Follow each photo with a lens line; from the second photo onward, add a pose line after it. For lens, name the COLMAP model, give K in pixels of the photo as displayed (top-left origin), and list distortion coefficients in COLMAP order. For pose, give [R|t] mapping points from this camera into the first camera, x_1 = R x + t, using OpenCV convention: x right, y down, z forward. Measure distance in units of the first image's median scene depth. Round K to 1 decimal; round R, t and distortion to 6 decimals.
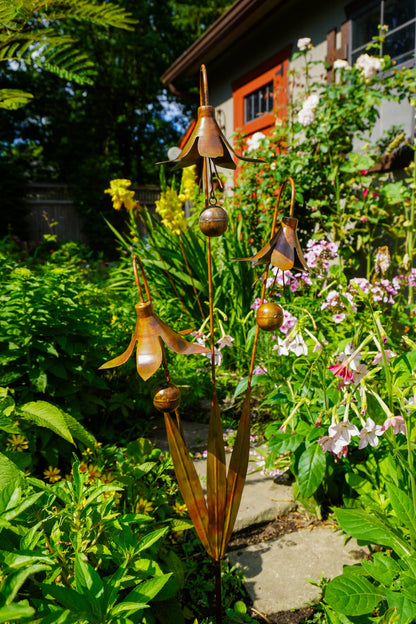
lens RADIAL K [[516.5, 0, 208.0], [0, 516.5, 312.0], [0, 0, 1]] dist [-0.063789, 0.000715]
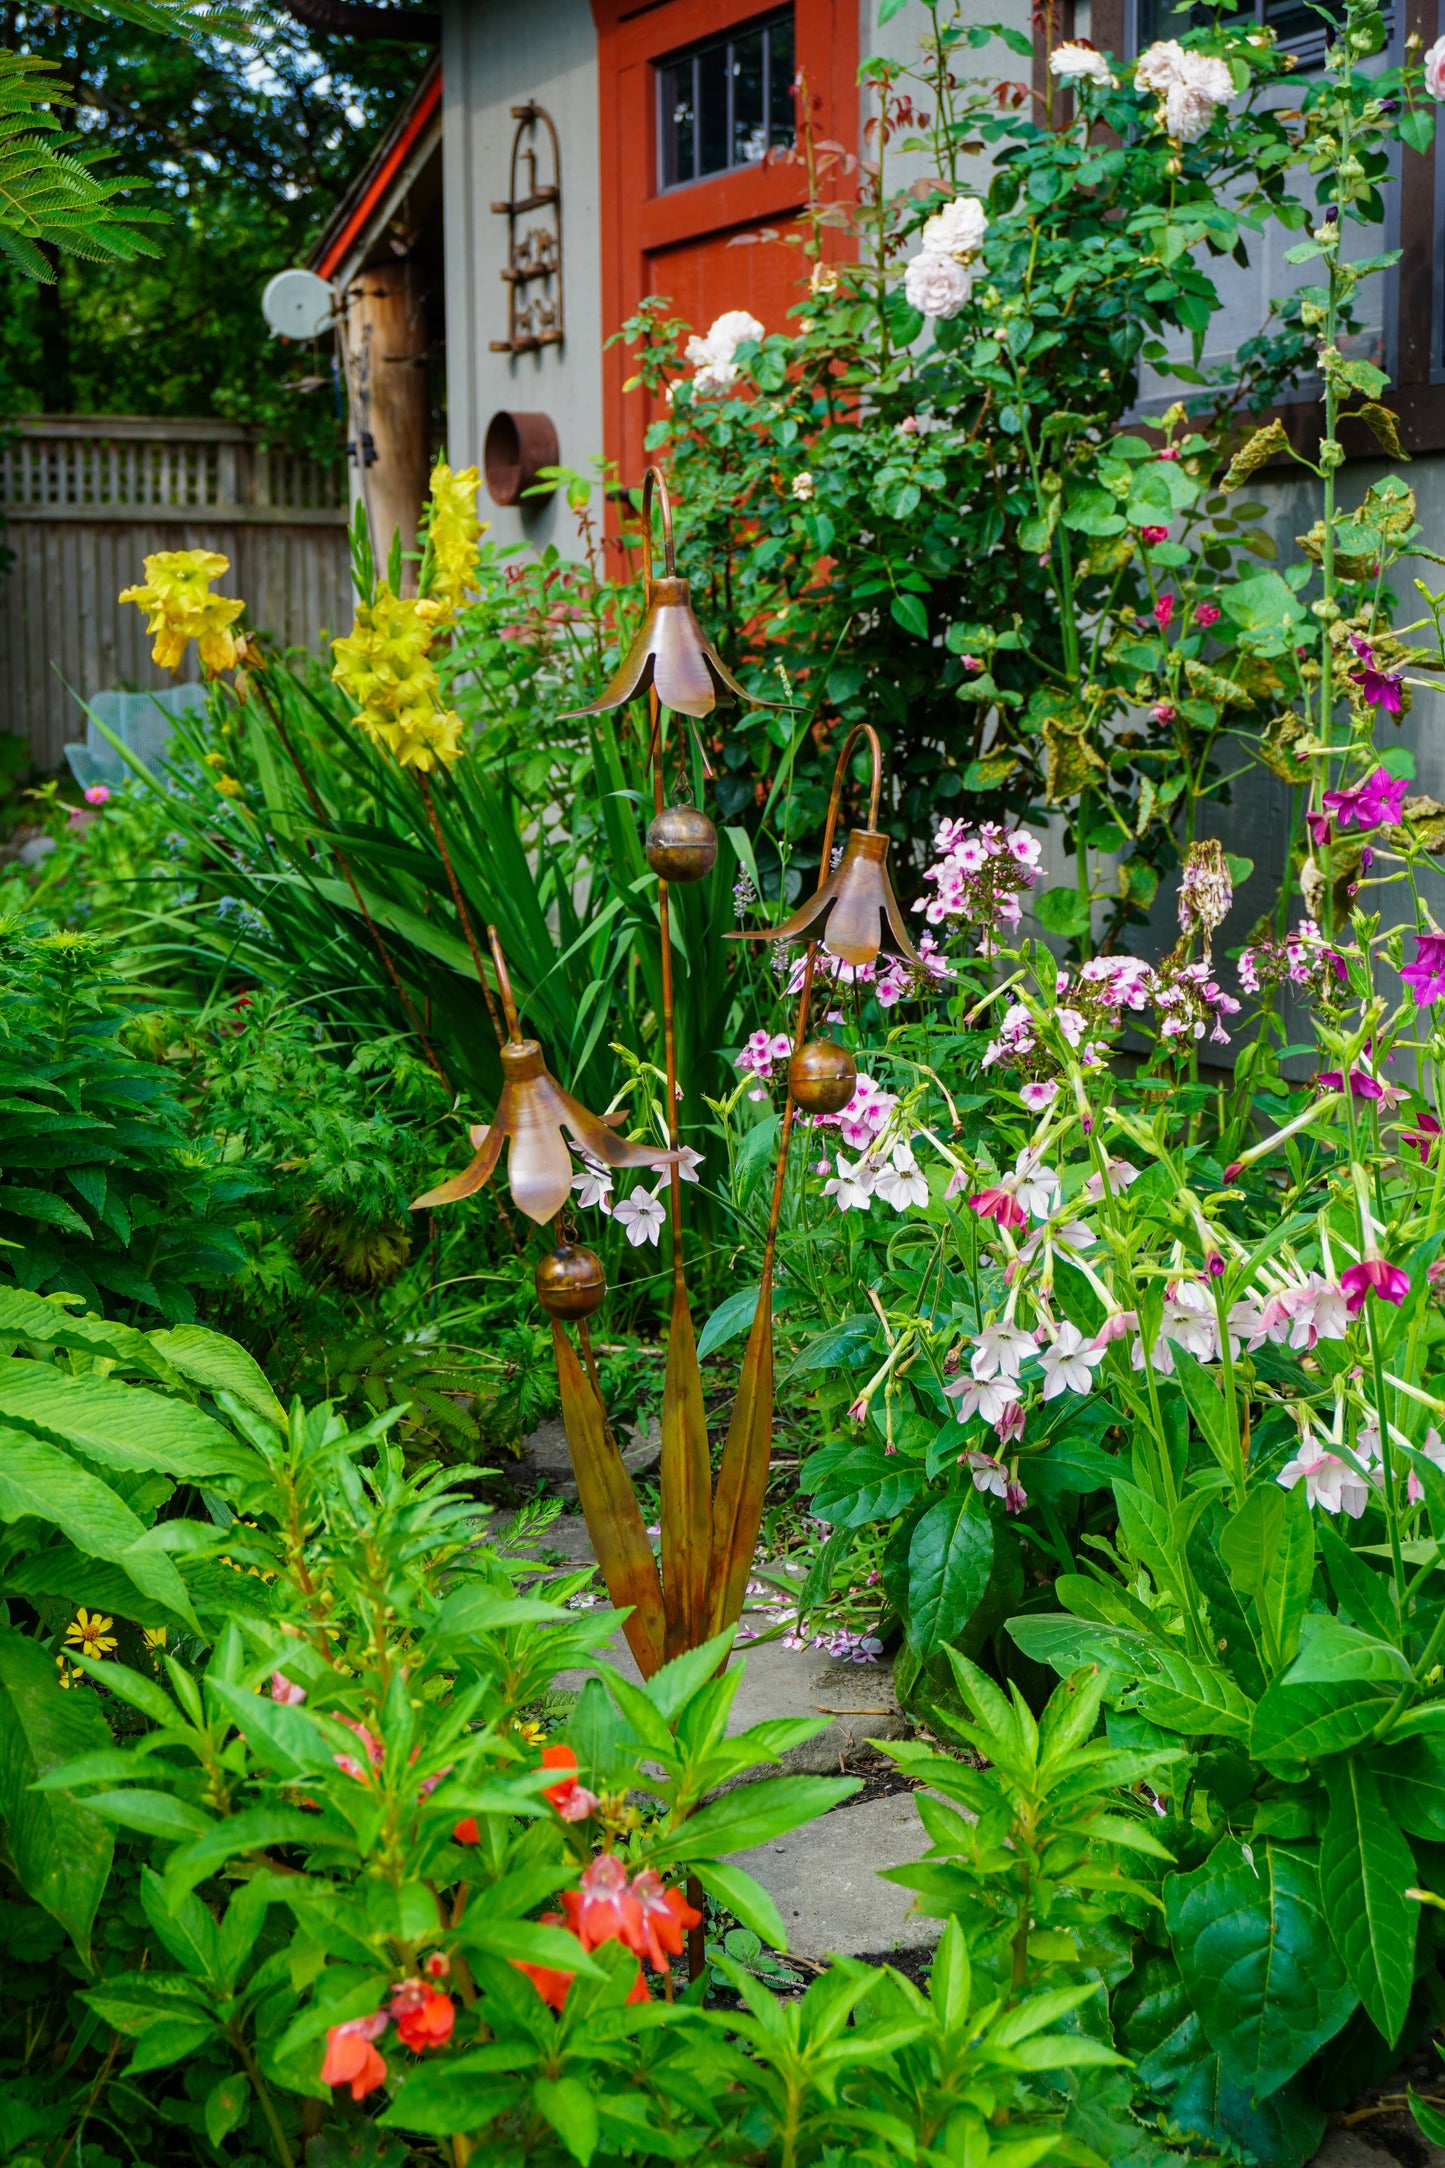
lens RADIAL K [[3074.4, 0, 722.5], [0, 3074.4, 1084.0], [0, 0, 1]] dist [-0.034734, -0.031951]
pose [[0.994574, -0.013171, 0.103191, -0.090255], [0.014054, 0.999871, -0.007830, 0.014135], [-0.103074, 0.009238, 0.994631, -0.610568]]
